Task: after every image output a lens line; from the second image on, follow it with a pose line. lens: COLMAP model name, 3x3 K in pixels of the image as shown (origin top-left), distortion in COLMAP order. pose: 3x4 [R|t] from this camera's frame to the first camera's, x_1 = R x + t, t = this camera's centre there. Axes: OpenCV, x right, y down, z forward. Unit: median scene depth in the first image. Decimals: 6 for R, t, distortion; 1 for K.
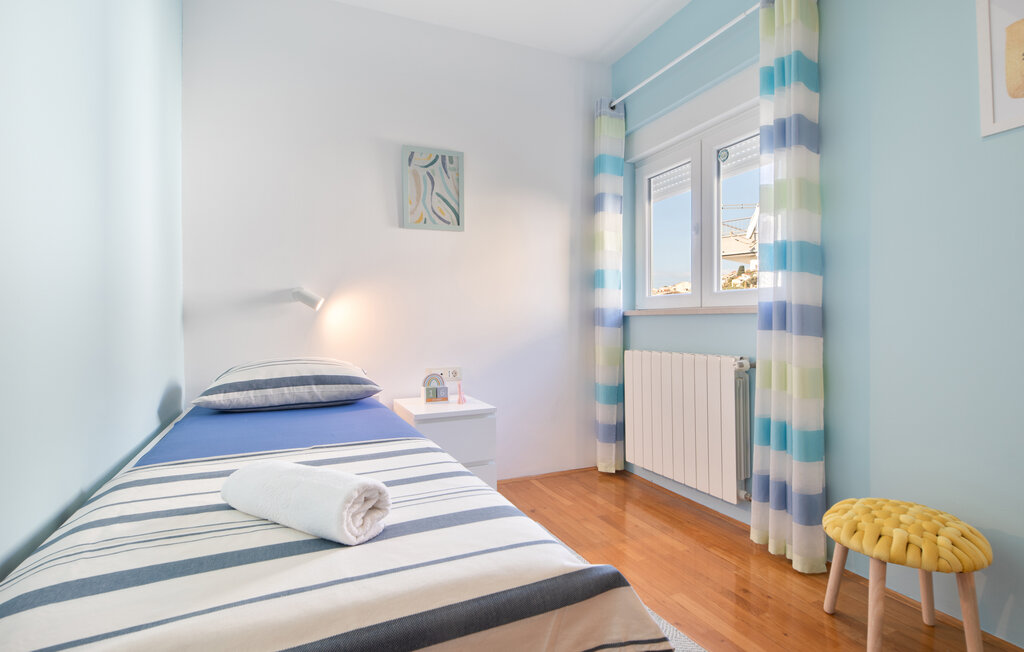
lens RADIAL K [[504.2, 0, 512.9], [0, 504.2, 316.7], [0, 0, 1]] dist [-0.000607, -0.000094]
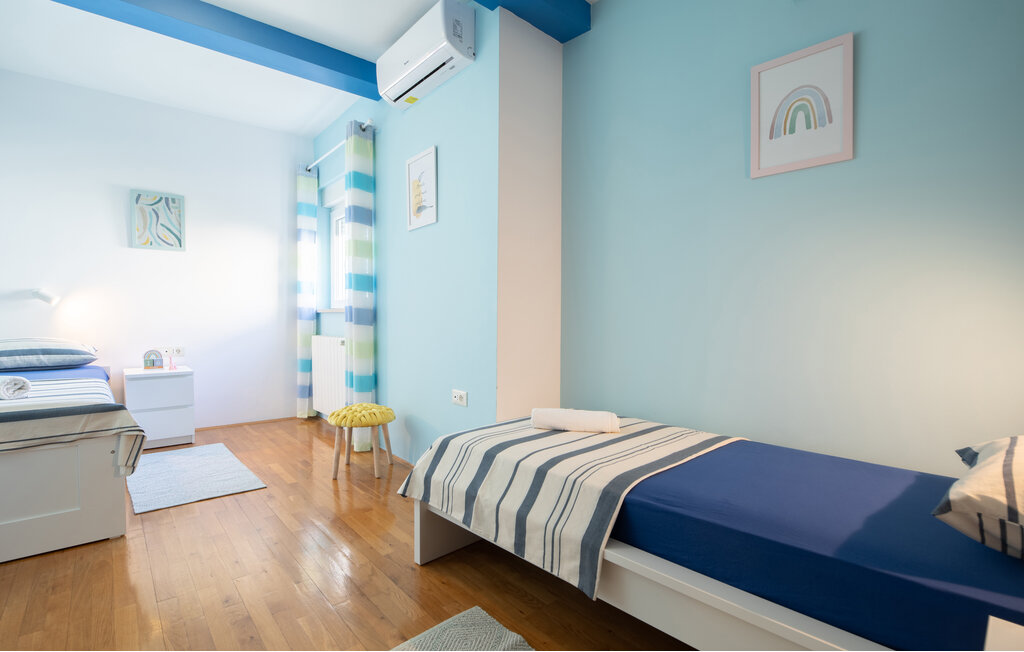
lens RADIAL K [[484.6, 0, 512.0], [0, 484.6, 326.0], [0, 0, 1]] dist [-0.004902, -0.001136]
pose [[0.959601, 0.009092, 0.281217, 0.420407], [-0.016812, 0.999545, 0.025053, -0.008721], [-0.280861, -0.028768, 0.959317, -0.594322]]
